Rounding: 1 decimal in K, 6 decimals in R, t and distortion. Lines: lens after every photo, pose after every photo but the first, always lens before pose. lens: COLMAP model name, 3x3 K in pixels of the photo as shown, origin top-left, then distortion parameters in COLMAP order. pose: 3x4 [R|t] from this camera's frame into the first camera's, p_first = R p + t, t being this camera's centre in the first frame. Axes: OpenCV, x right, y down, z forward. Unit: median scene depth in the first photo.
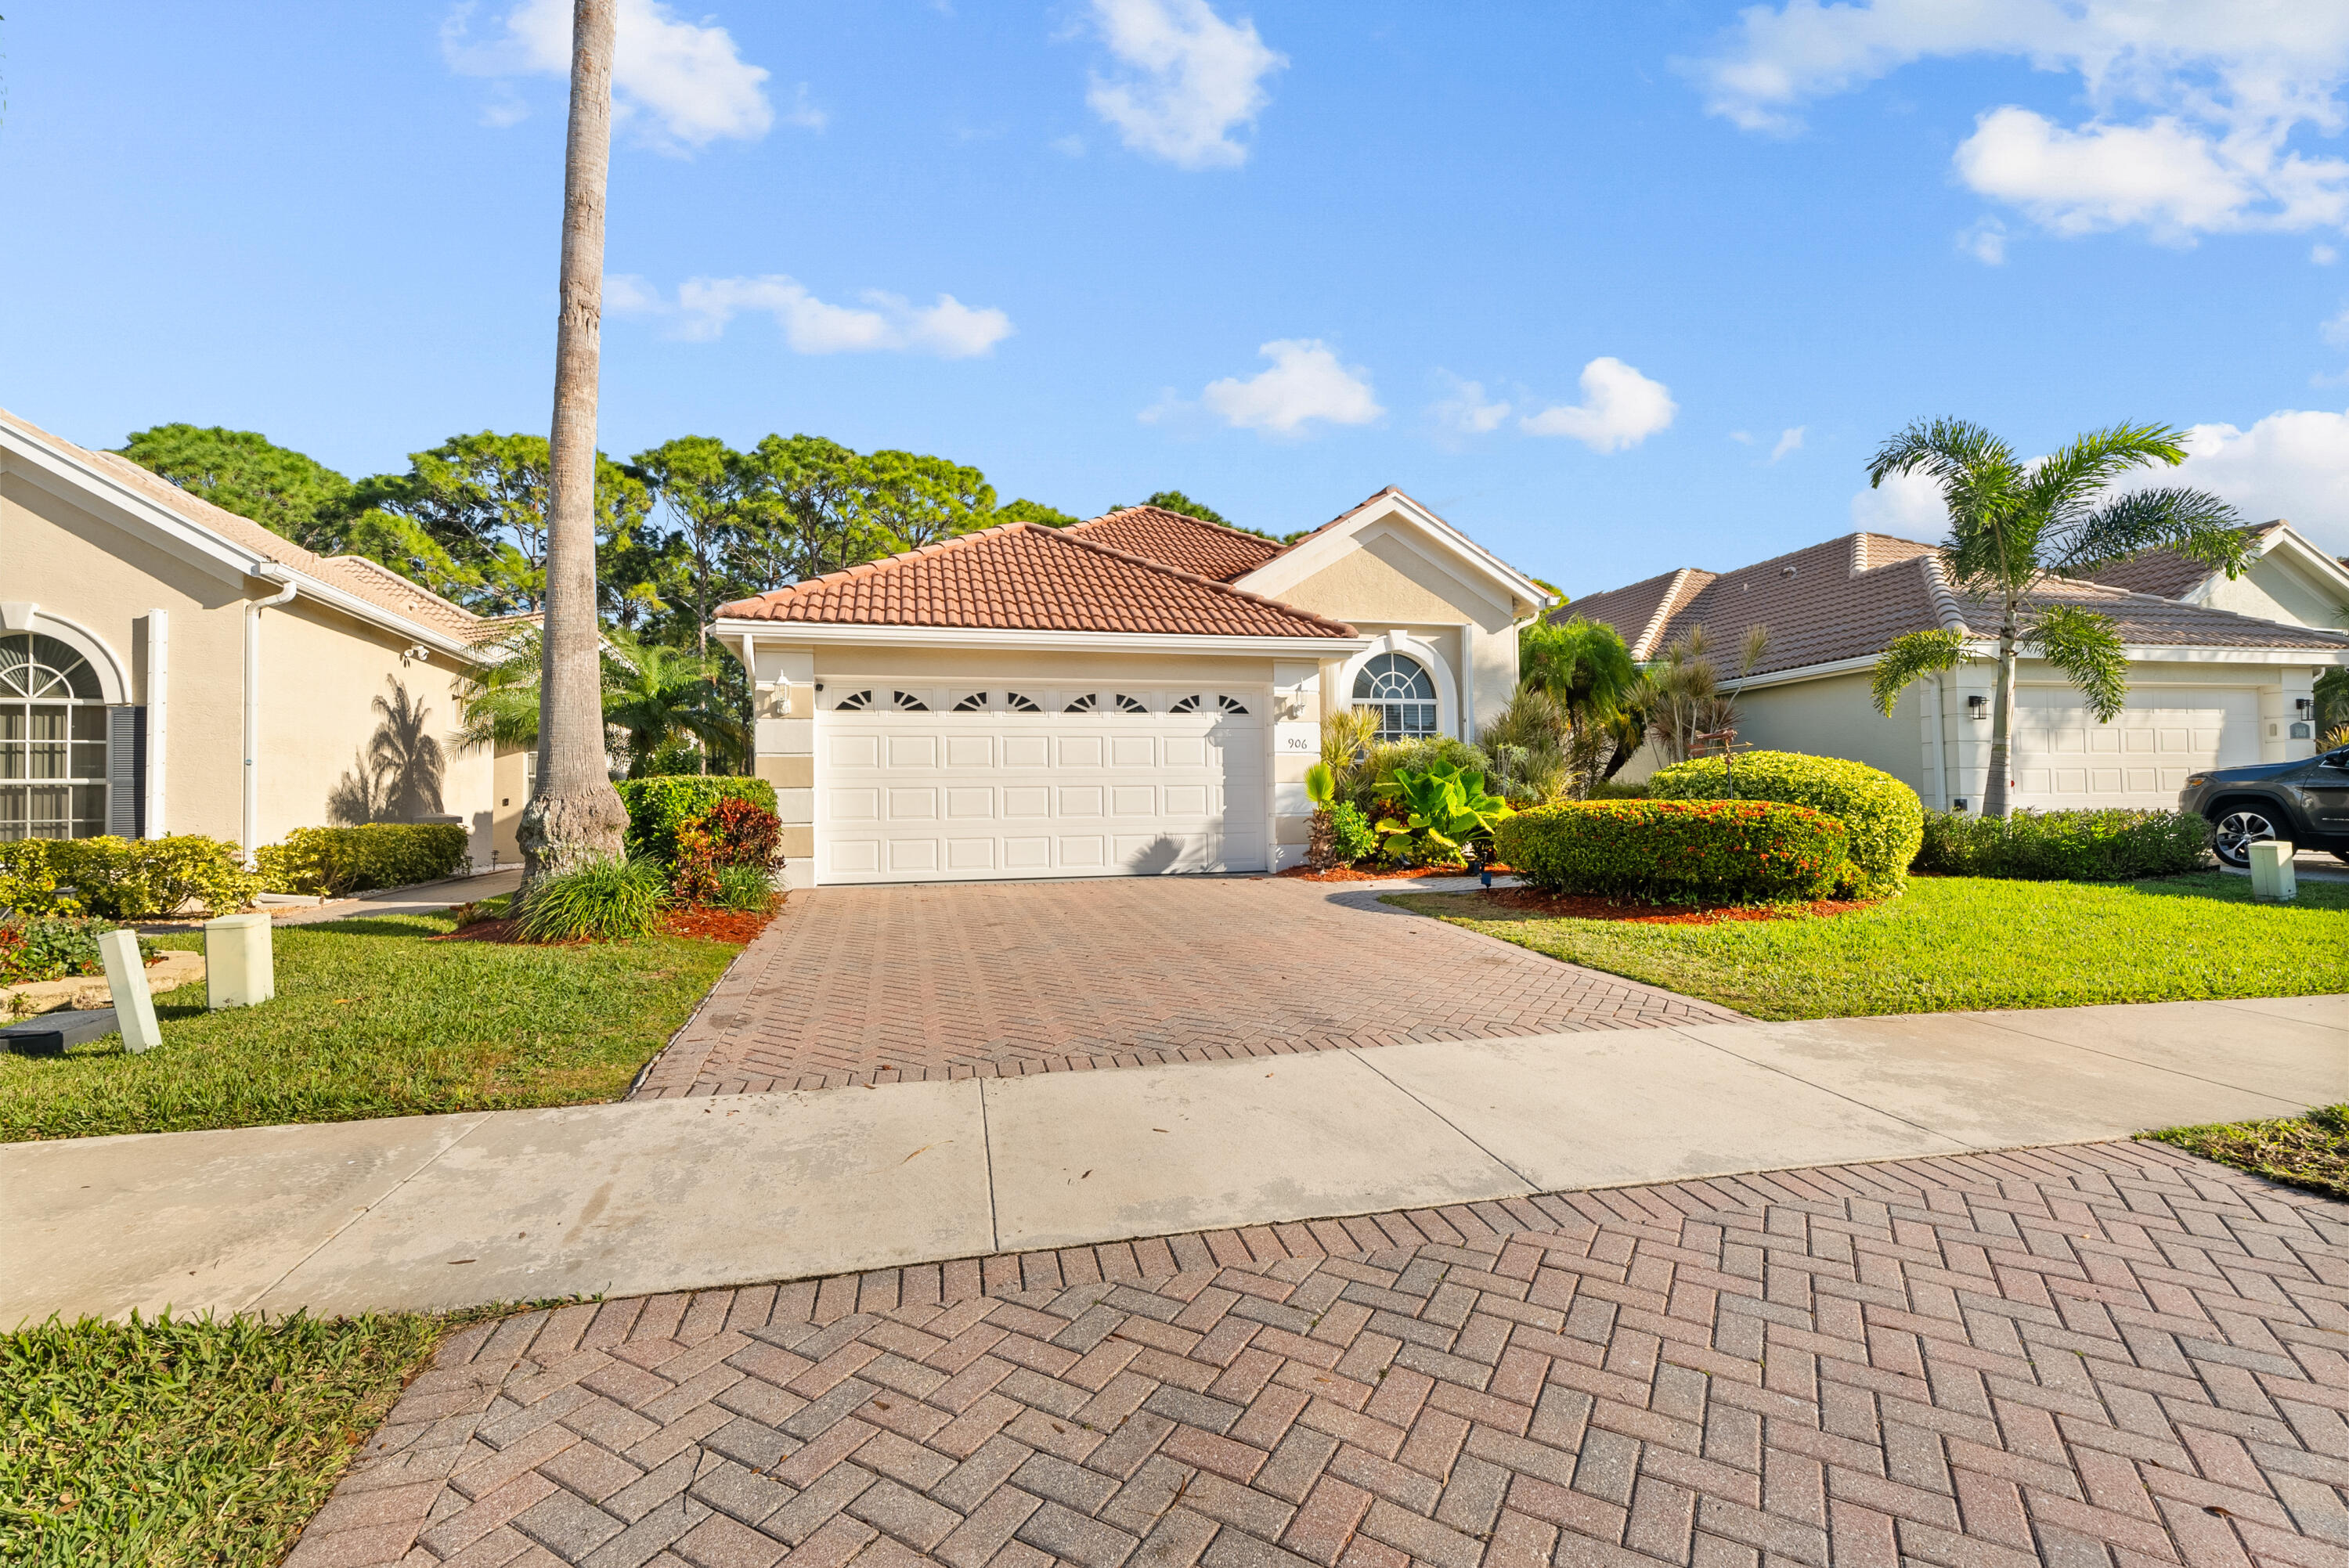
lens RADIAL K [[1059.3, 0, 1181.5], [0, 1059.3, 770.3], [0, 0, 1]] dist [0.010865, 0.000251]
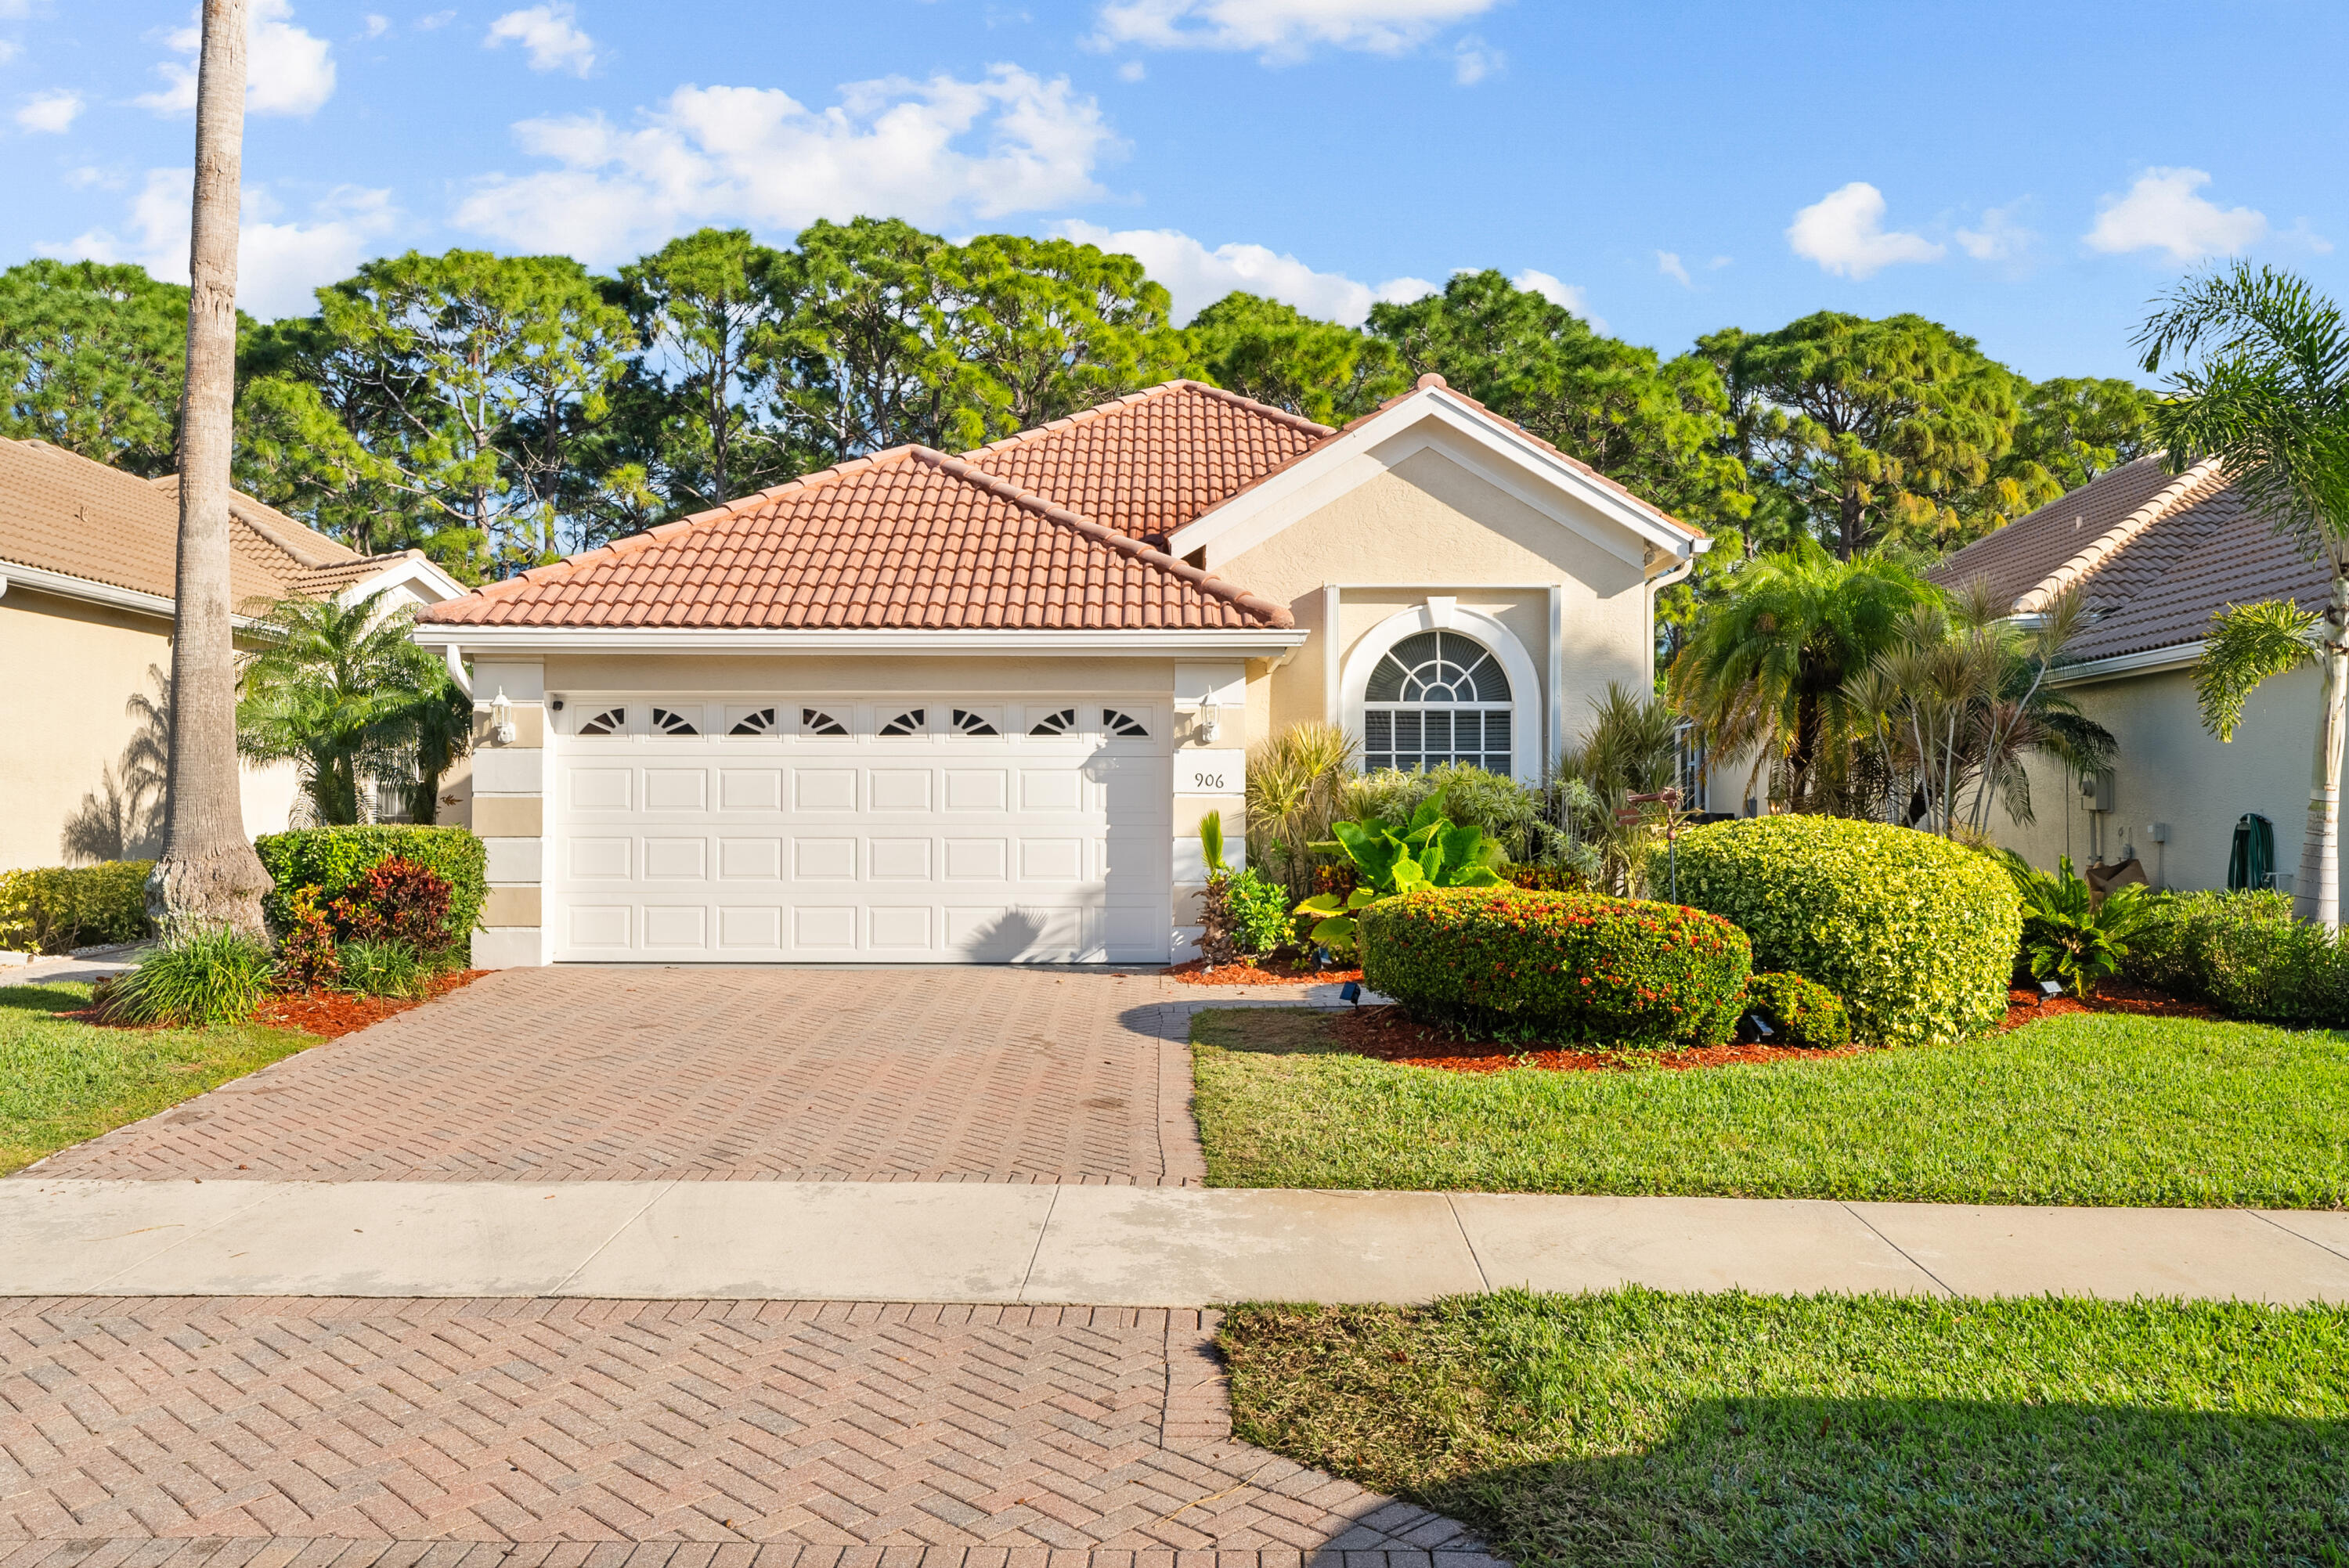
lens RADIAL K [[1926.9, 0, 1171.1], [0, 1926.9, 740.9], [0, 0, 1]] dist [-0.012663, 0.058265]
pose [[0.969293, 0.008375, -0.245767, 0.376767], [-0.007479, 0.999962, 0.004578, -0.054066], [0.245796, -0.002599, 0.969318, -0.211346]]
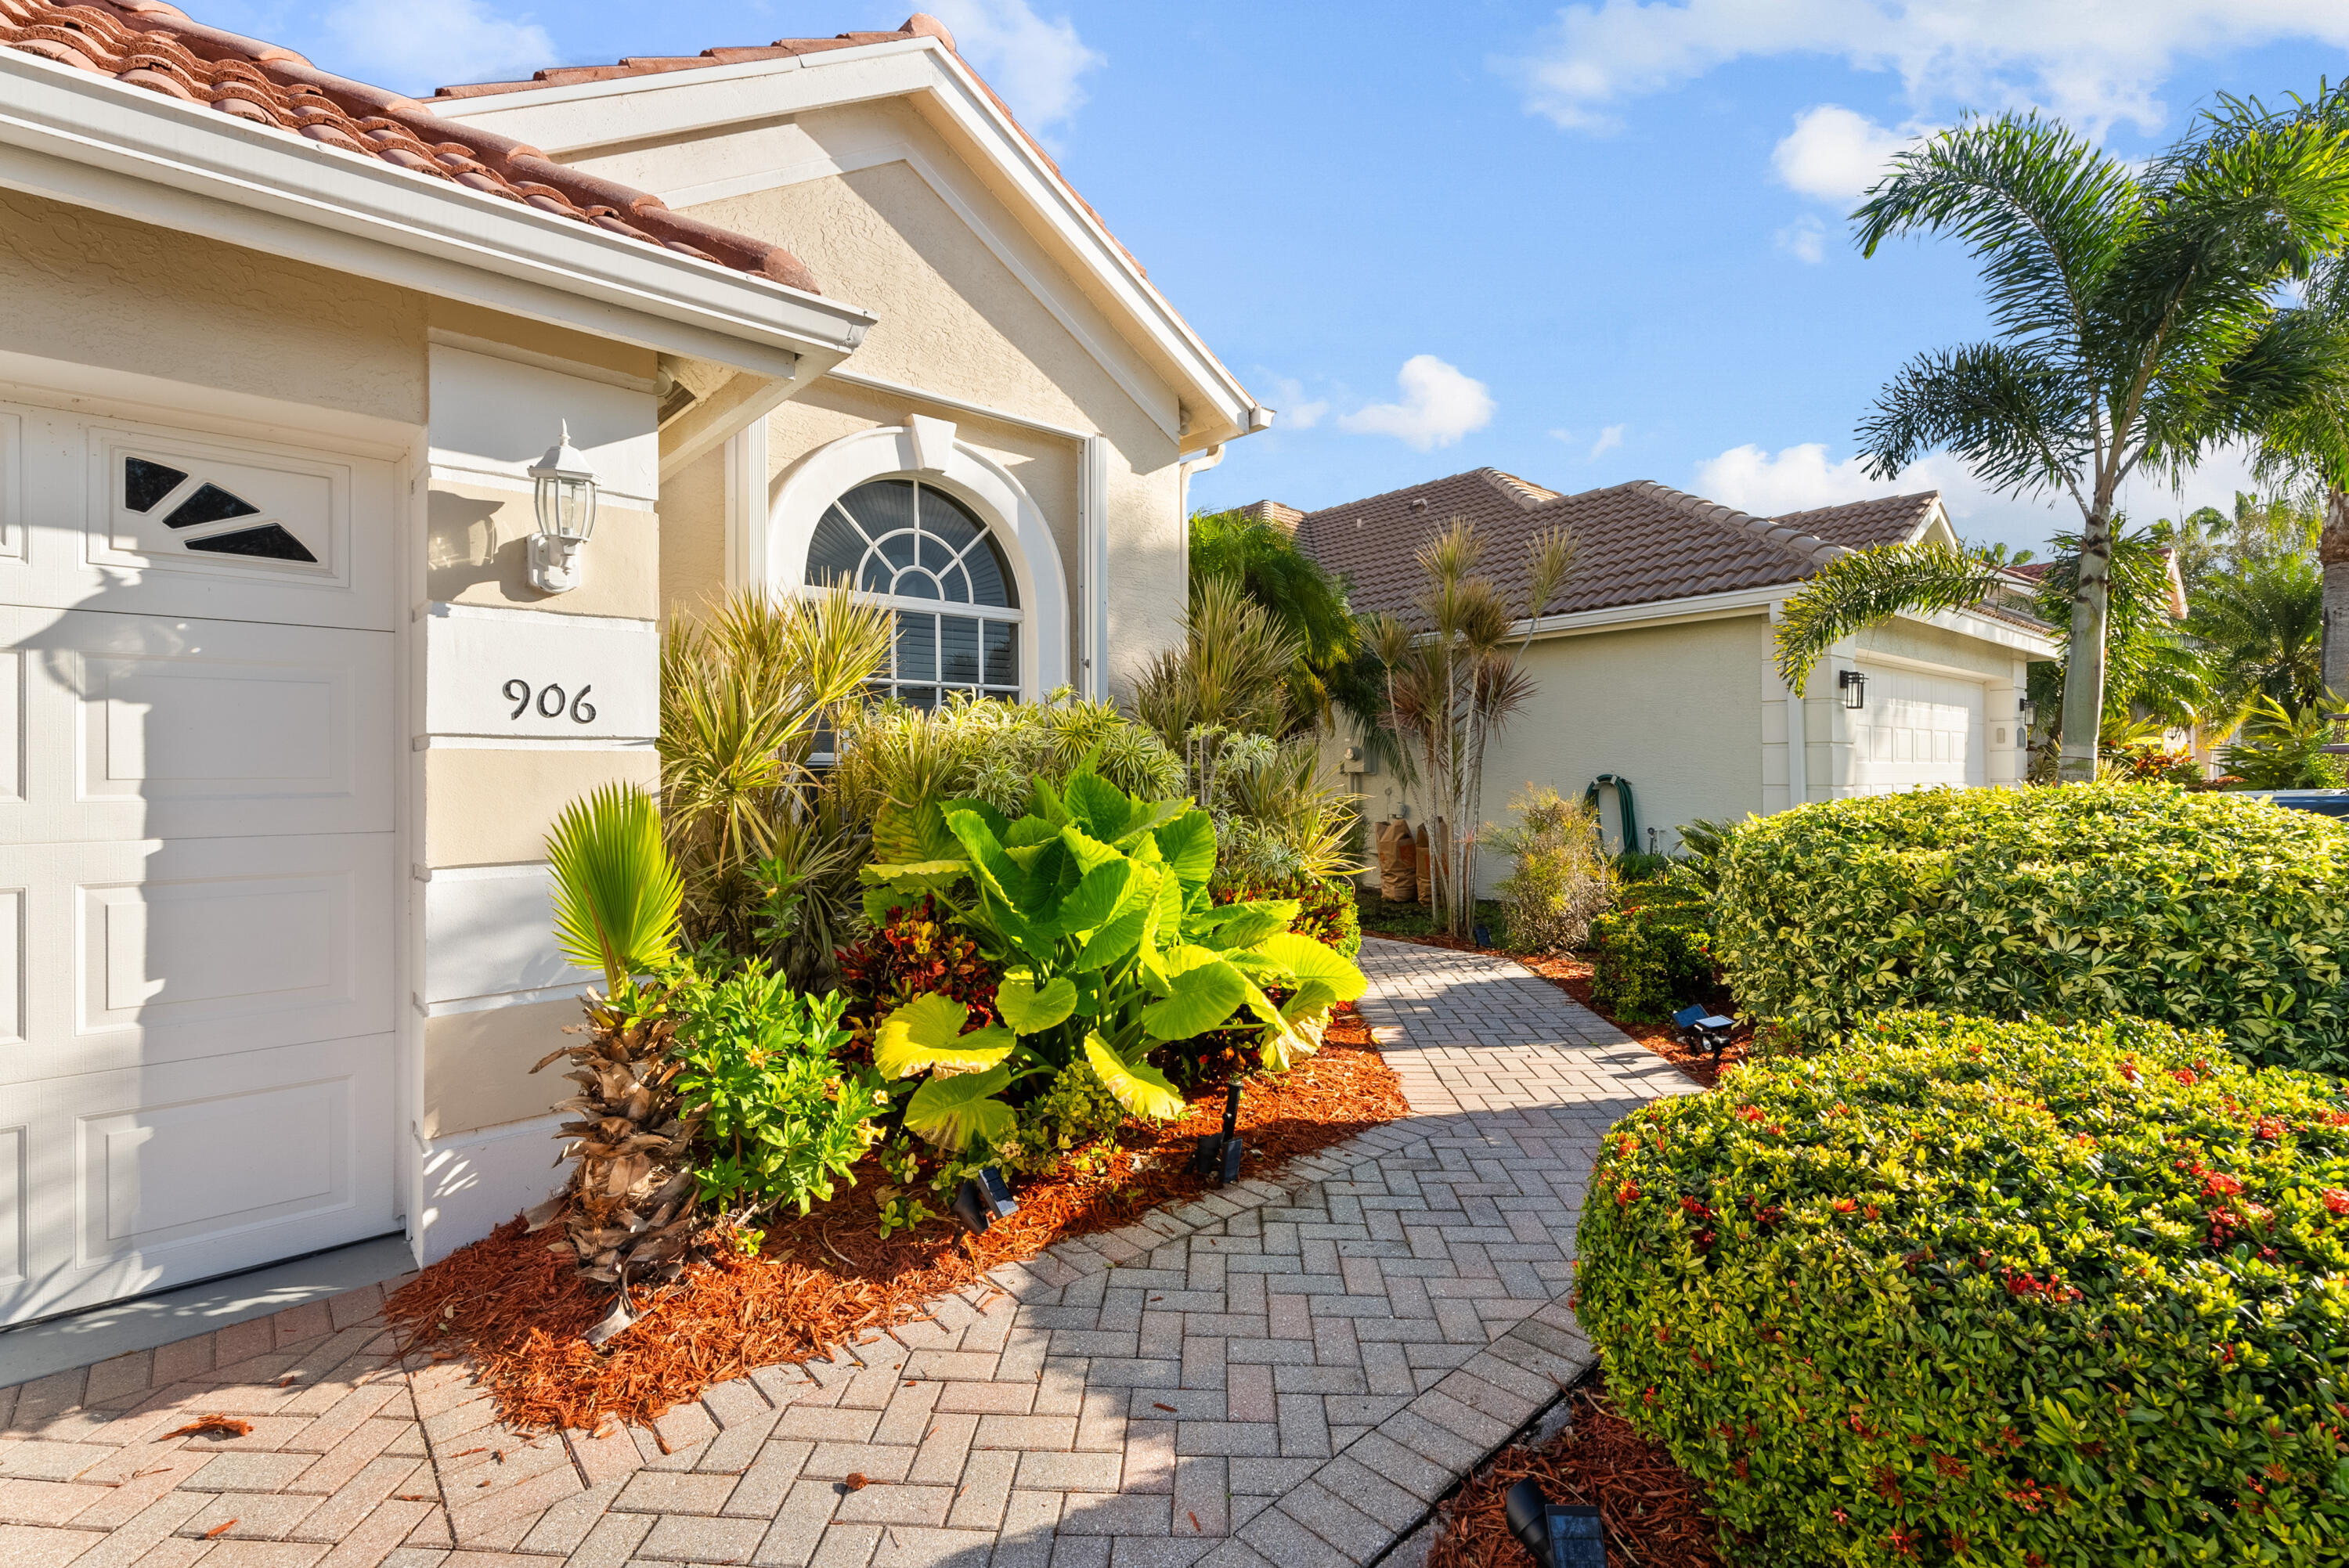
lens RADIAL K [[1059.3, 0, 1181.5], [0, 1059.3, 770.3], [0, 0, 1]] dist [0.010865, 0.000251]
pose [[0.886696, 0.012576, 0.462182, 0.120163], [-0.028767, 0.999194, 0.028001, -0.019500], [-0.461457, -0.038124, 0.886343, 0.685011]]
